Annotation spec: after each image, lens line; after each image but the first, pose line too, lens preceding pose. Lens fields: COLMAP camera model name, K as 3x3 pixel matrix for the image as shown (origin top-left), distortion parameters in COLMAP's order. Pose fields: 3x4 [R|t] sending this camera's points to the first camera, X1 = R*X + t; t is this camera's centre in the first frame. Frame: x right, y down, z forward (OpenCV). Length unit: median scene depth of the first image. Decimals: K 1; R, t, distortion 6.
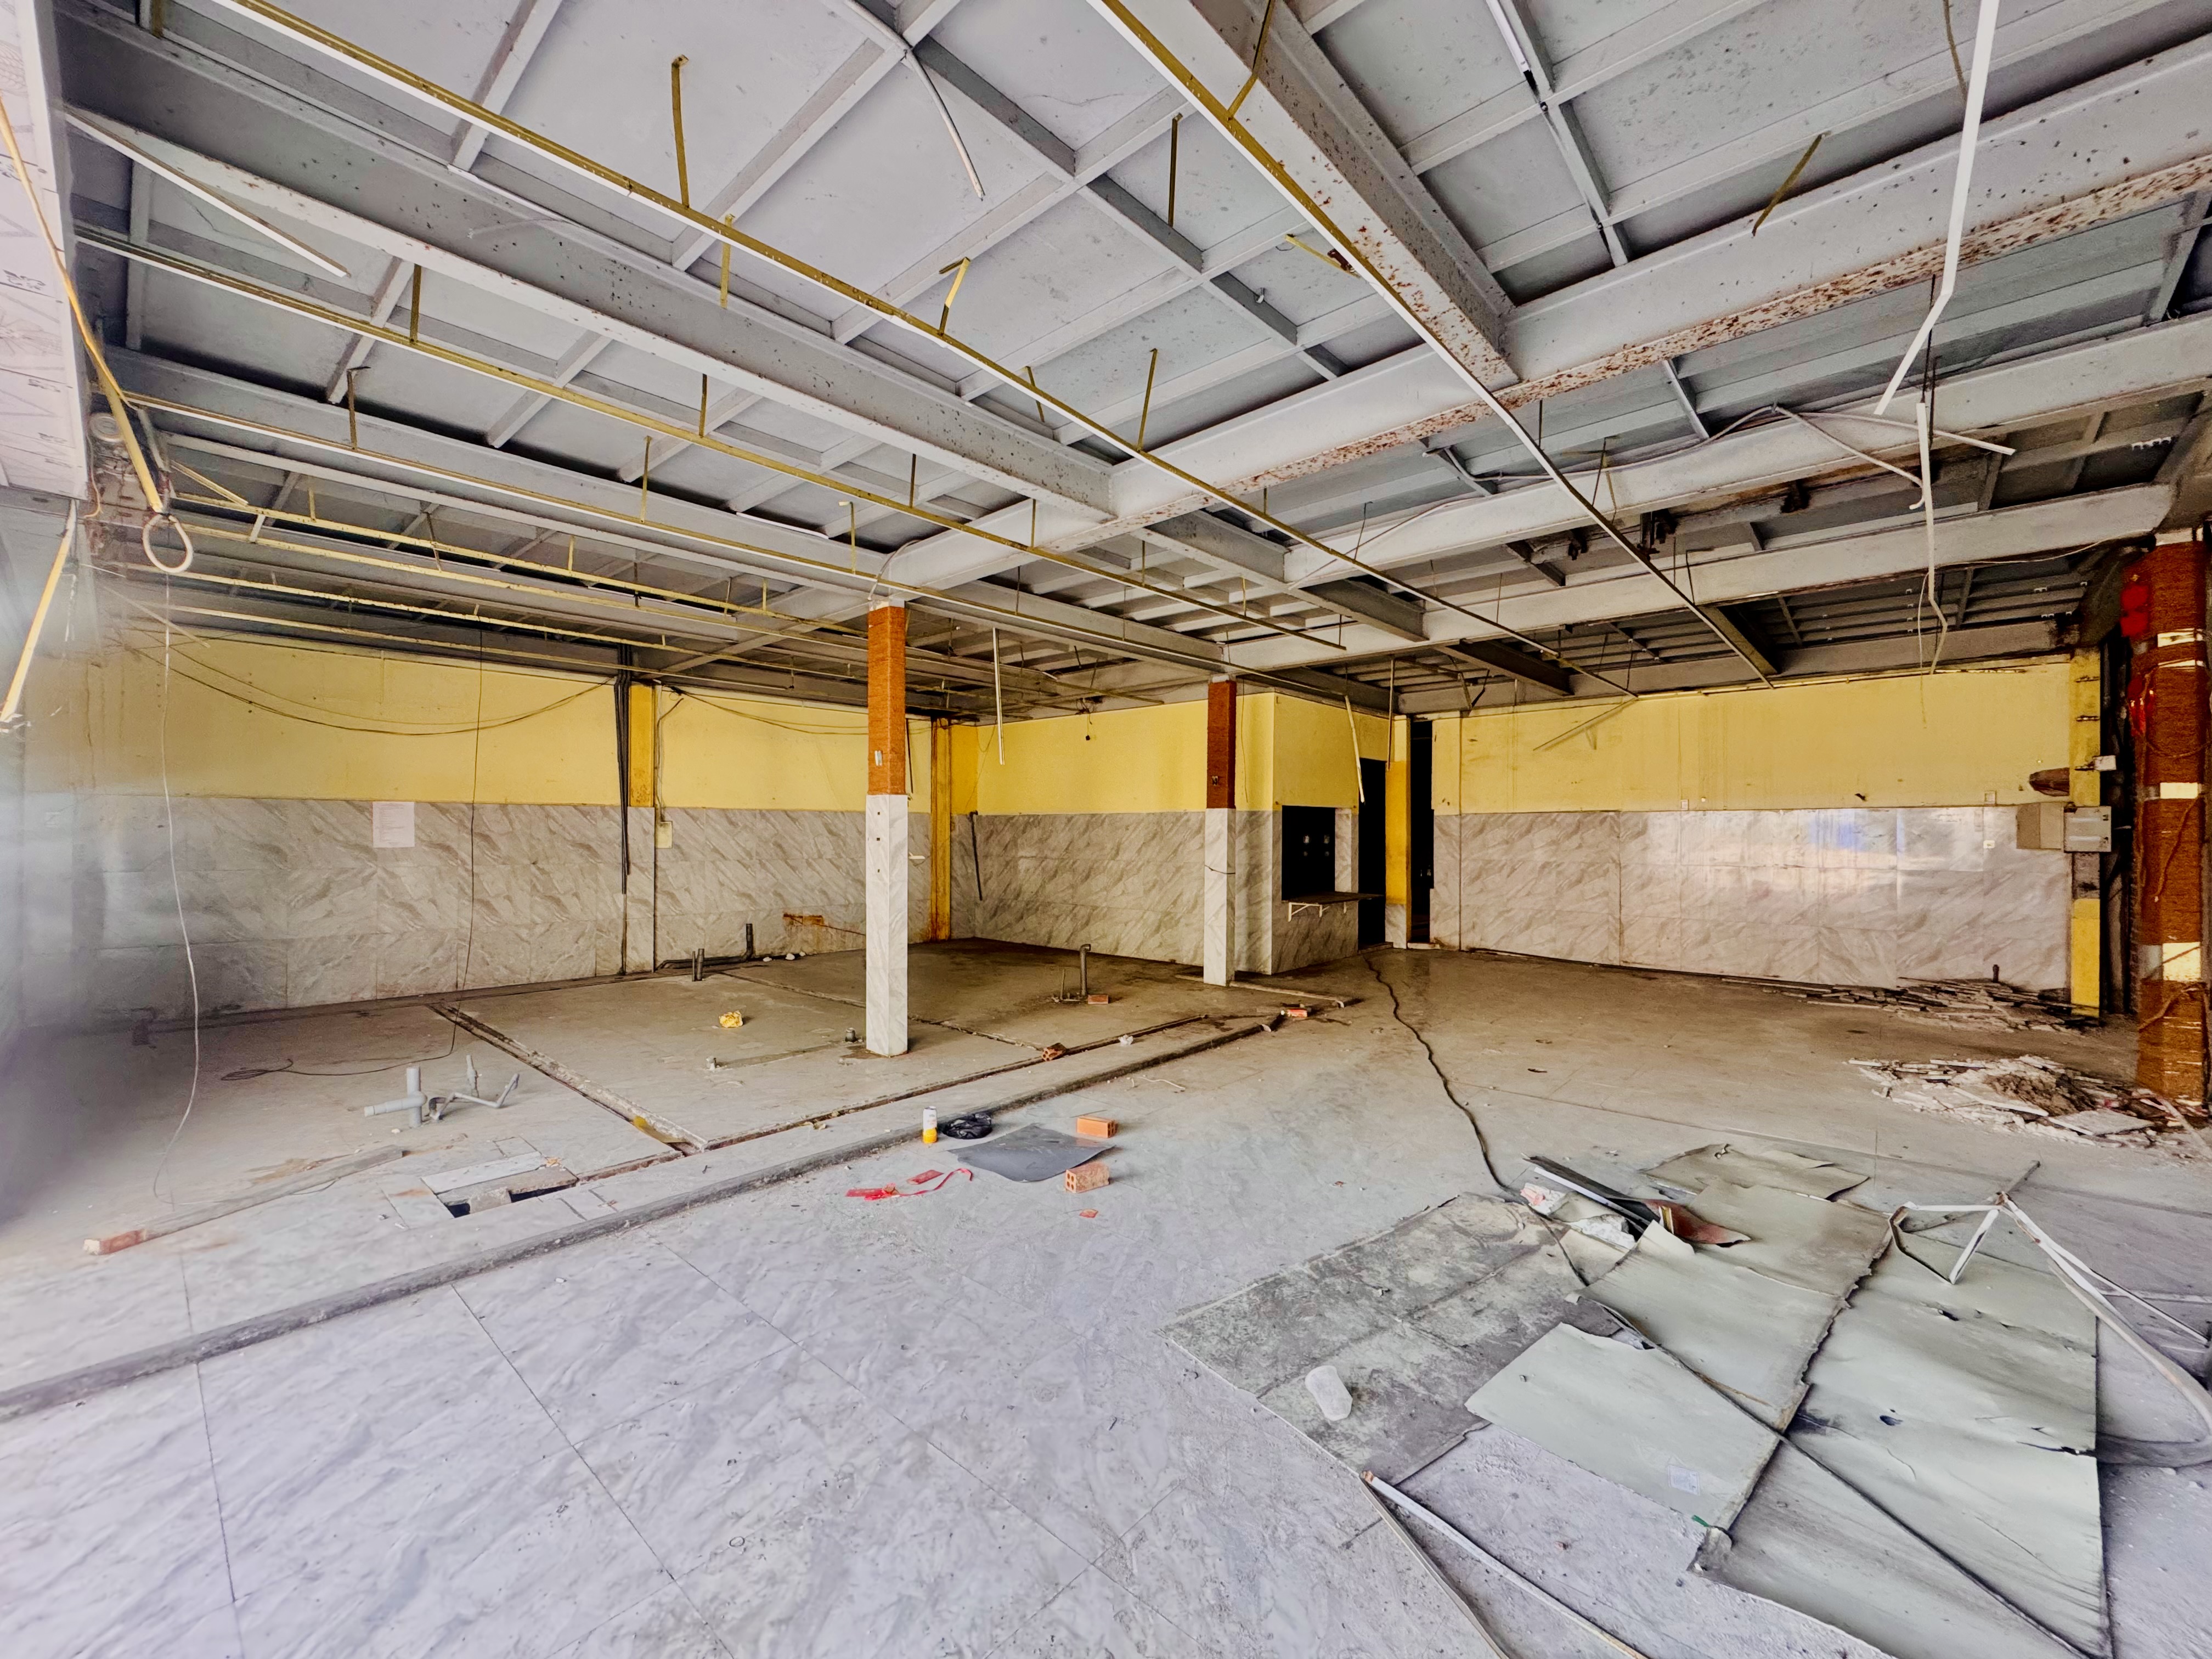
lens RADIAL K [[876.6, 0, 1109.1], [0, 876.6, 828.4], [0, 0, 1]] dist [-0.000588, -0.000060]
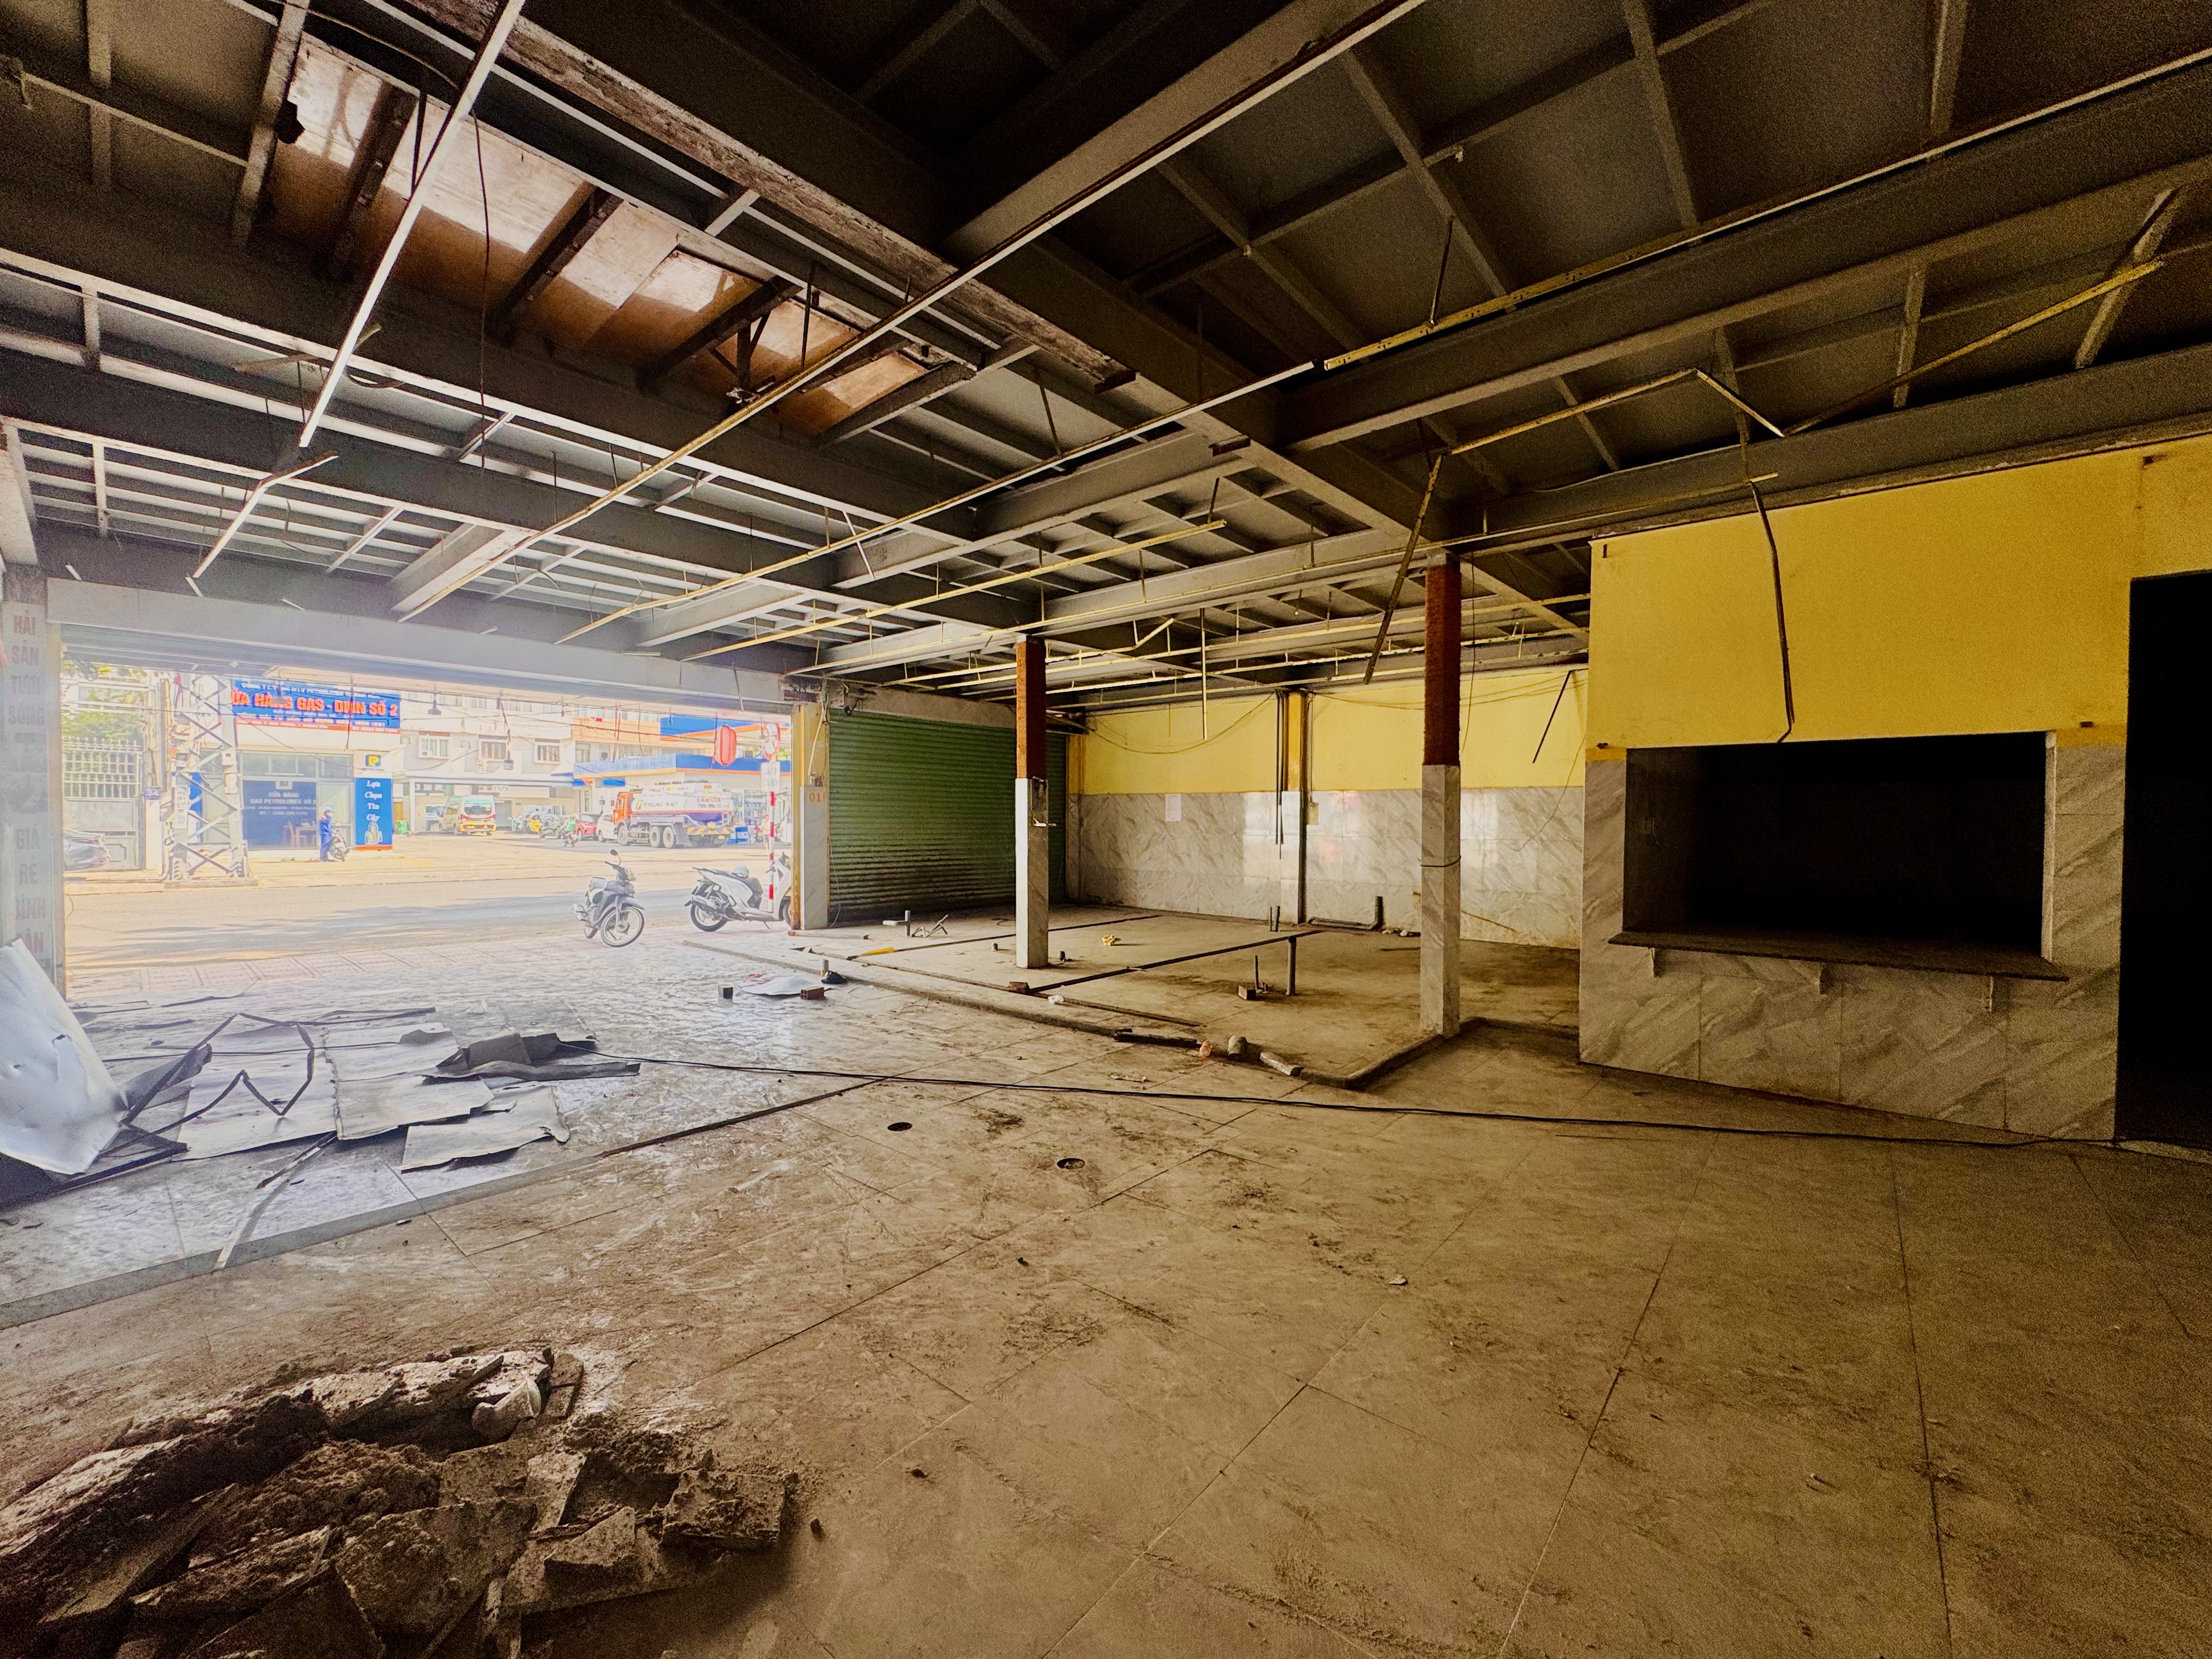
lens RADIAL K [[888.0, 0, 1106.3], [0, 888.0, 832.5], [0, 0, 1]] dist [-0.002835, -0.000200]
pose [[0.025981, 0.015441, -0.999543, 0.800593], [0.005181, 0.999865, 0.015581, 0.014835], [0.999649, -0.005584, 0.025898, 0.769494]]
